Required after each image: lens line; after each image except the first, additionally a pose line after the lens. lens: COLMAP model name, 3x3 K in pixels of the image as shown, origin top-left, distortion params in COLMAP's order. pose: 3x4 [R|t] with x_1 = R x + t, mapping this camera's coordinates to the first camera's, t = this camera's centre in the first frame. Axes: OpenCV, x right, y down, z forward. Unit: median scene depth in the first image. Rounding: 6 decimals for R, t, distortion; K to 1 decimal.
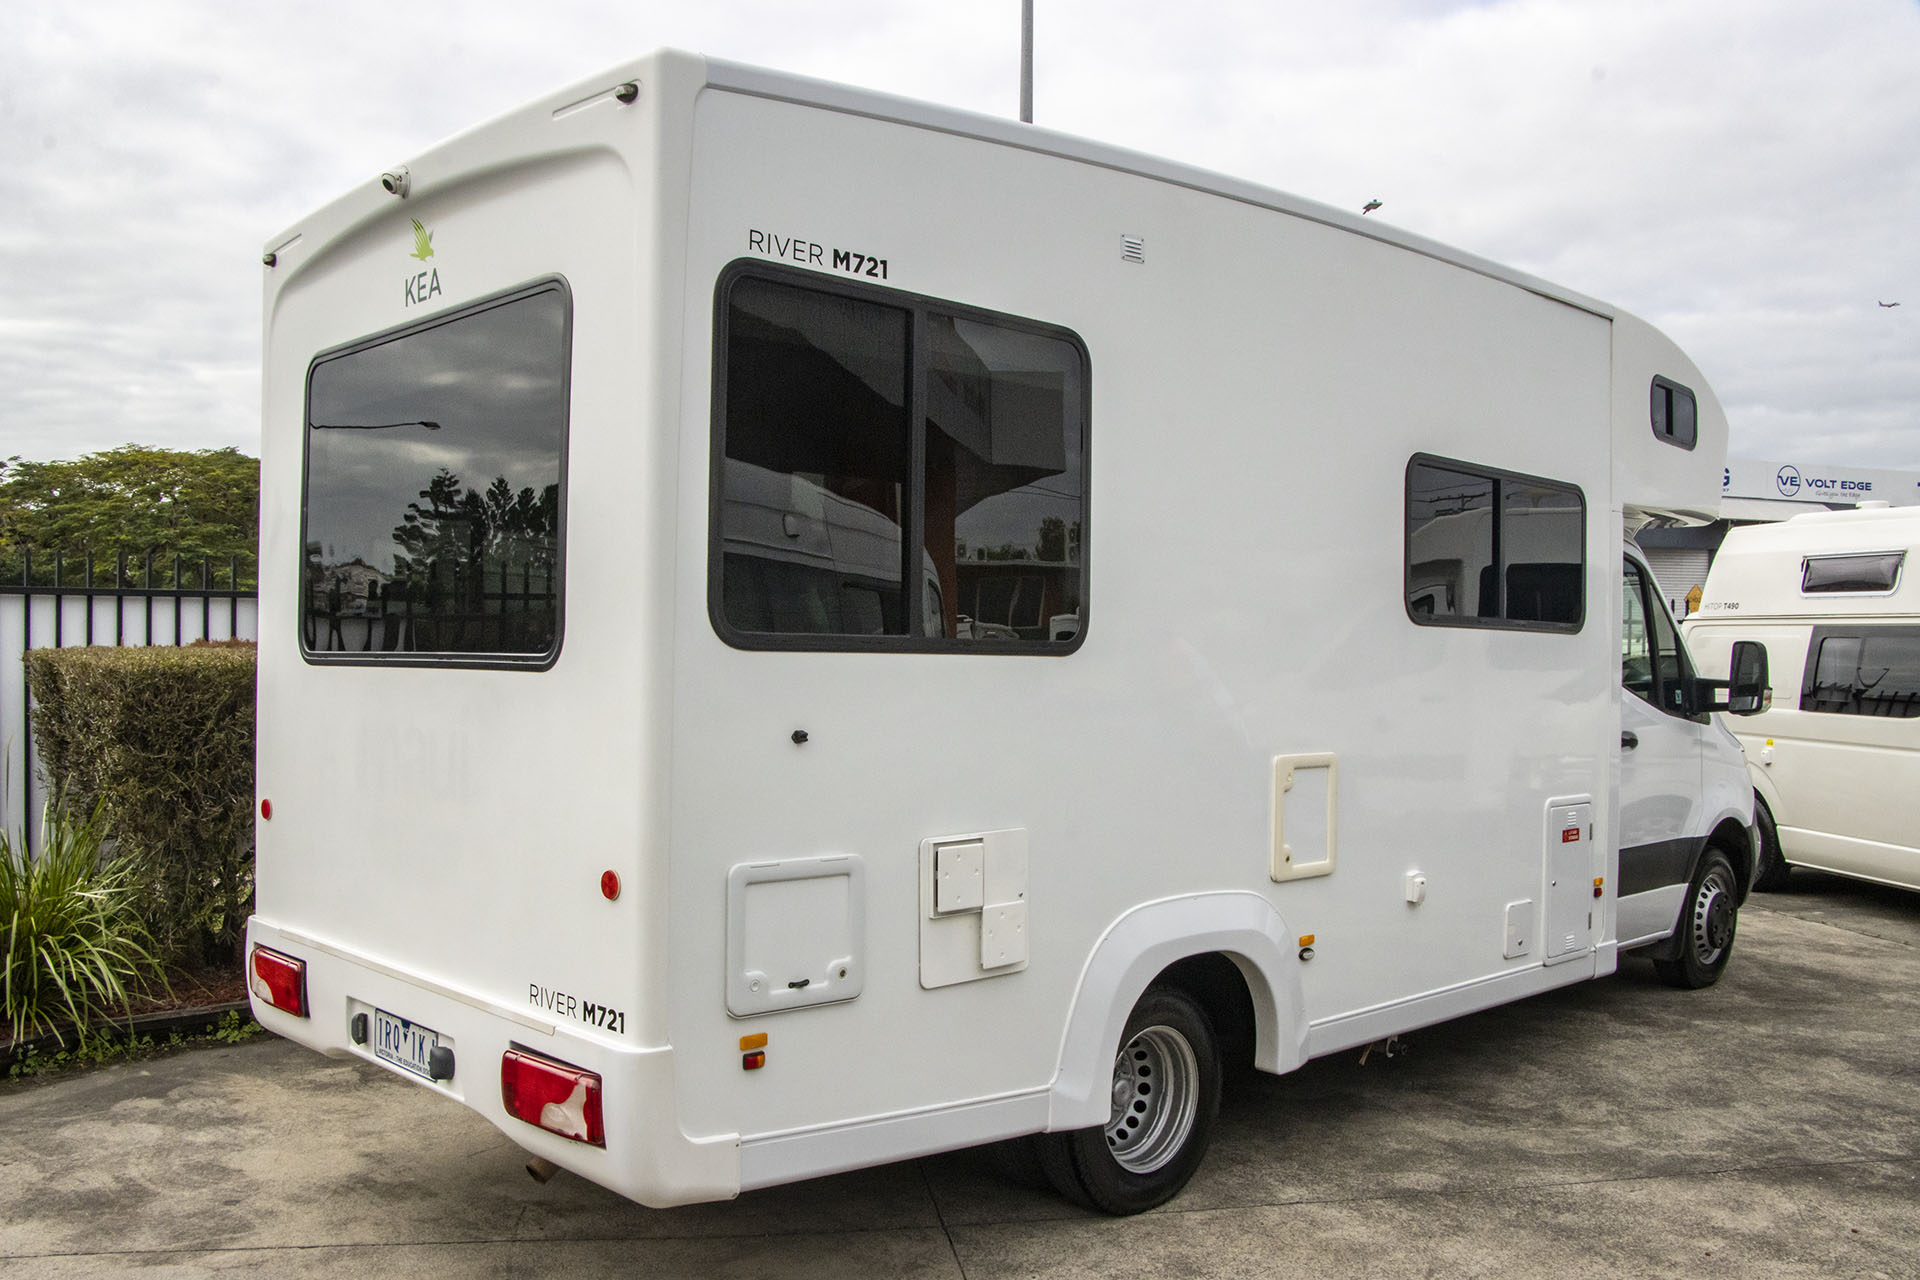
lens RADIAL K [[1665.1, 0, 959.3], [0, 1665.1, 662.9], [0, 0, 1]] dist [-0.172574, 0.172925]
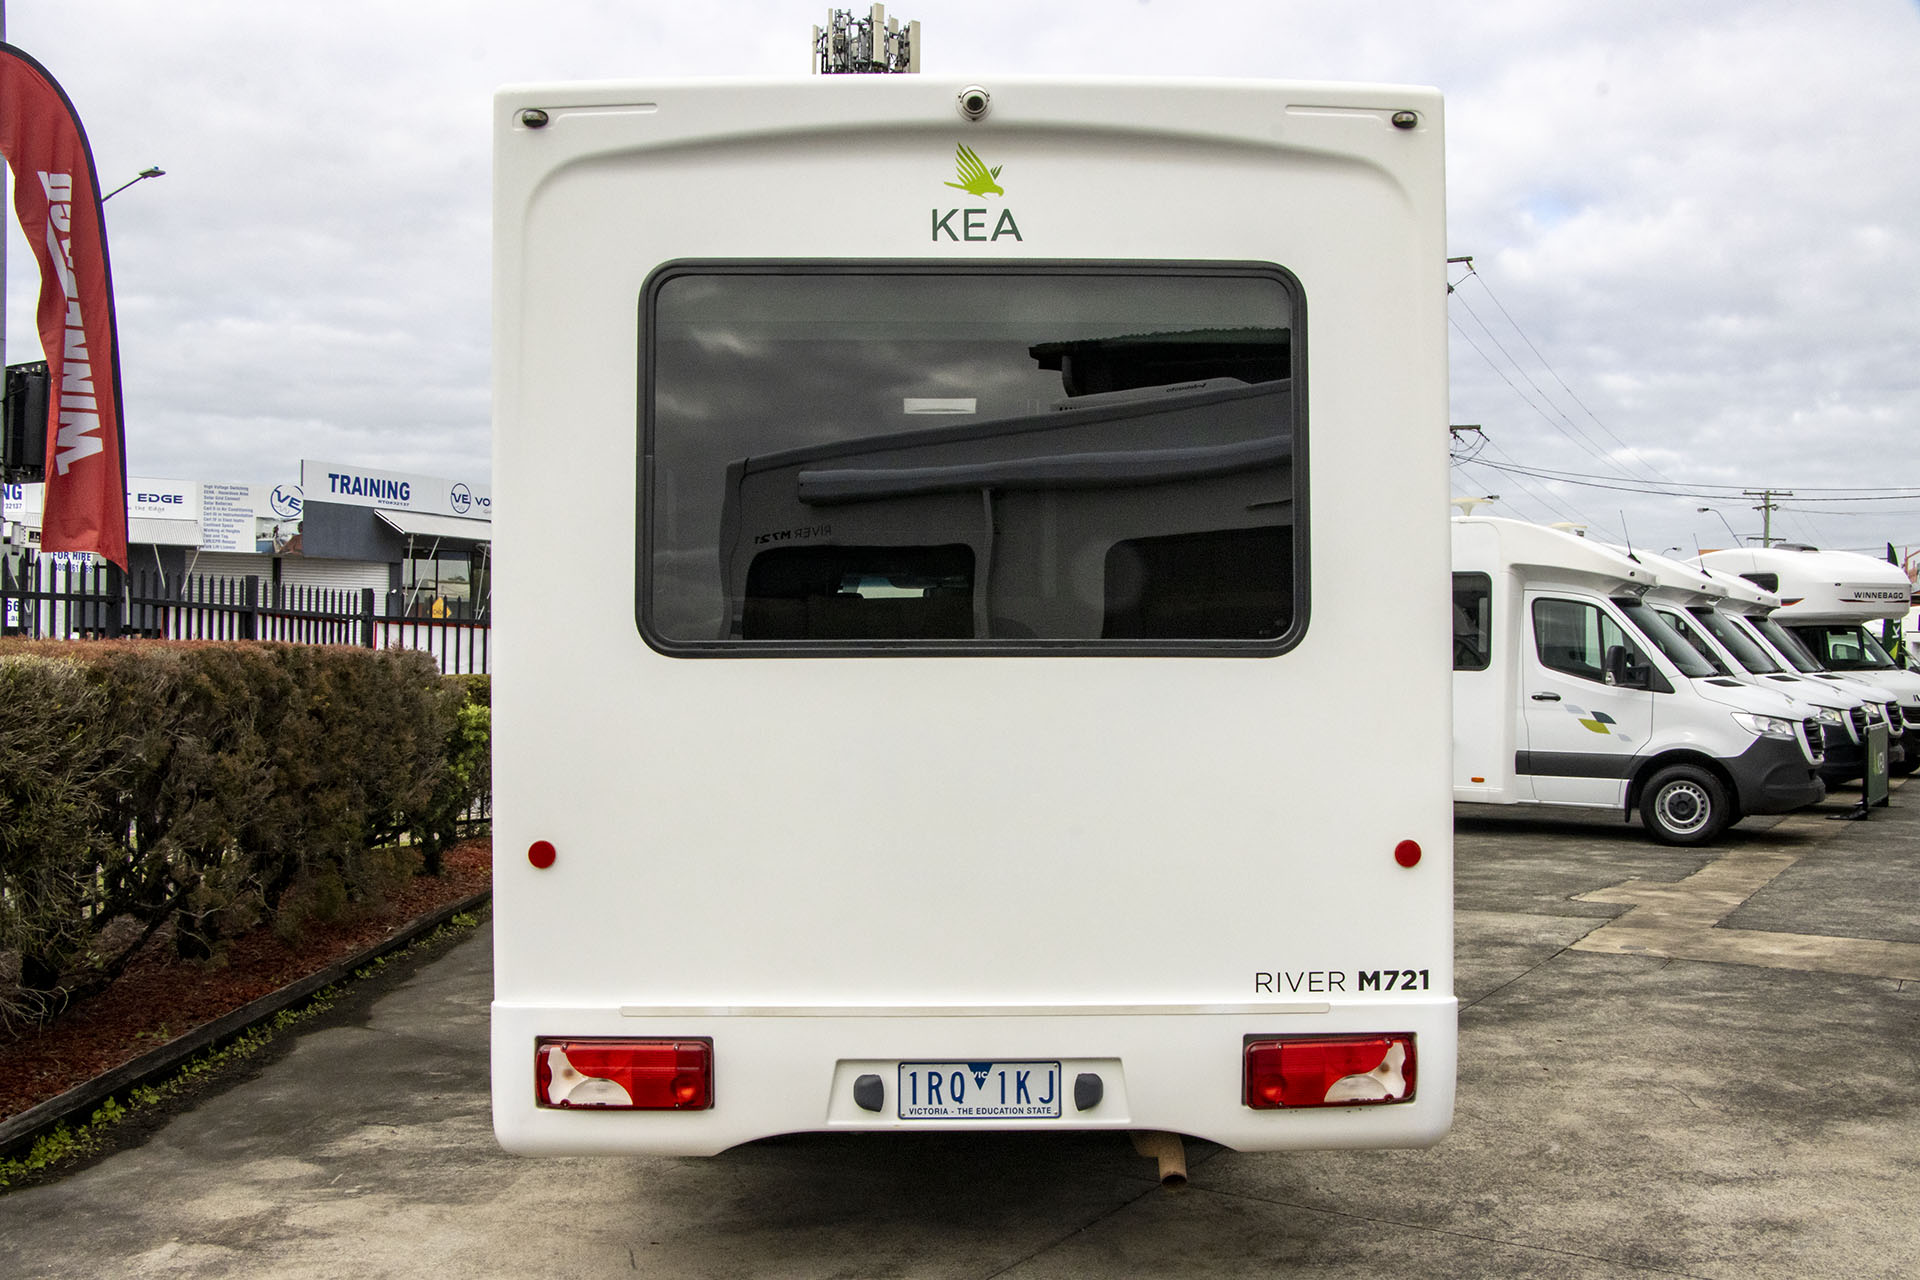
lens RADIAL K [[1697.9, 0, 998.0], [0, 1697.9, 635.8], [0, 0, 1]] dist [-0.096141, 0.002958]
pose [[0.668013, 0.006296, 0.744123, -0.862134], [0.012290, 0.999734, -0.019492, 0.008259], [-0.744048, 0.022166, 0.667758, 0.331132]]
